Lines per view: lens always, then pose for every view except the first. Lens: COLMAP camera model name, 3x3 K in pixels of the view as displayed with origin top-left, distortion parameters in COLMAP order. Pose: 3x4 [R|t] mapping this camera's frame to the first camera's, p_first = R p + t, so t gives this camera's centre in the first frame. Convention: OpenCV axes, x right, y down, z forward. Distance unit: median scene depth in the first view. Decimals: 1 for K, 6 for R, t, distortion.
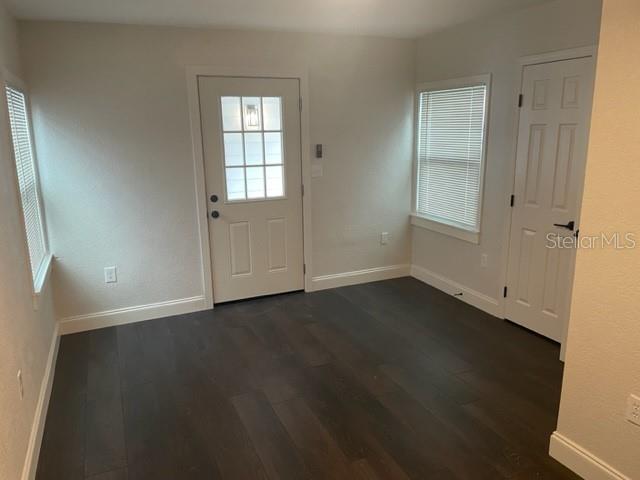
lens RADIAL K [[484.9, 0, 318.6], [0, 484.9, 241.6], [0, 0, 1]] dist [0.077416, -0.110435]
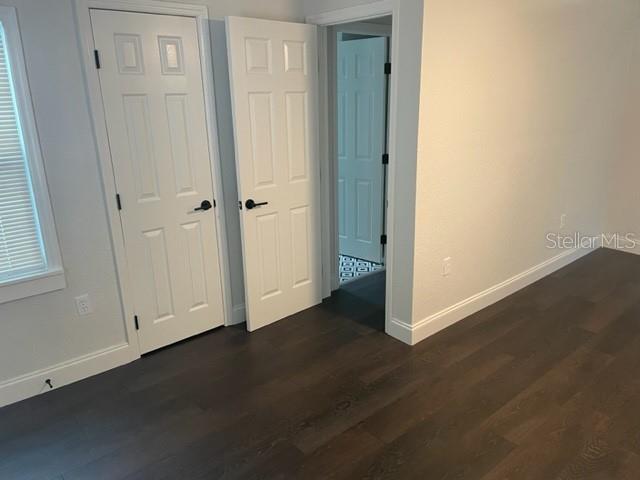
lens RADIAL K [[484.9, 0, 318.6], [0, 484.9, 241.6], [0, 0, 1]] dist [0.077416, -0.110435]
pose [[-0.273109, -0.271923, 0.922751, -0.373703], [0.244880, 0.907967, 0.340044, -0.208038], [-0.930293, 0.318832, -0.181385, 0.892688]]
